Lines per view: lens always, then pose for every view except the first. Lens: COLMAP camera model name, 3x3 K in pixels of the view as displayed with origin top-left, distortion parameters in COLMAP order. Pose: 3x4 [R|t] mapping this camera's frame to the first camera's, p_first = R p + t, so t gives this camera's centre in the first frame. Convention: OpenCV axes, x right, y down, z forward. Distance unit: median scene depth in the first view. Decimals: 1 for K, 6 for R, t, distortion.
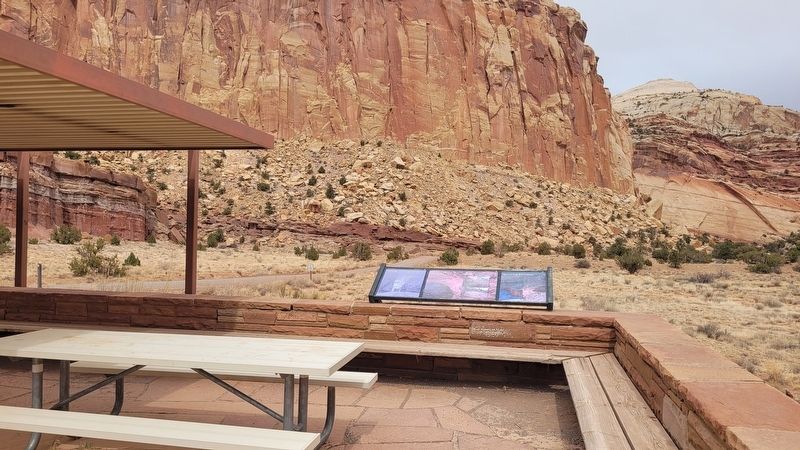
lens RADIAL K [[613.8, 0, 399.5], [0, 613.8, 224.5], [0, 0, 1]] dist [0.028935, -0.002291]
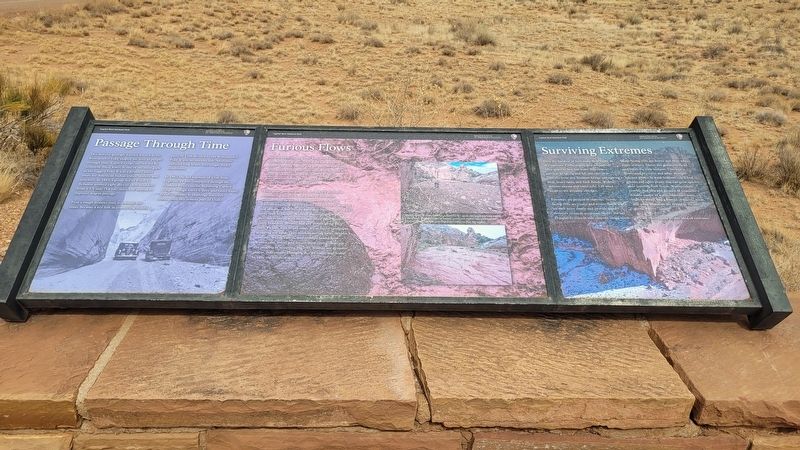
lens RADIAL K [[613.8, 0, 394.3], [0, 613.8, 226.3], [0, 0, 1]] dist [0.028935, -0.002291]
pose [[0.974196, -0.087724, 0.207960, 0.010394], [-0.012269, 0.899434, 0.436885, -0.001520], [-0.225371, -0.428163, 0.875148, 0.173389]]
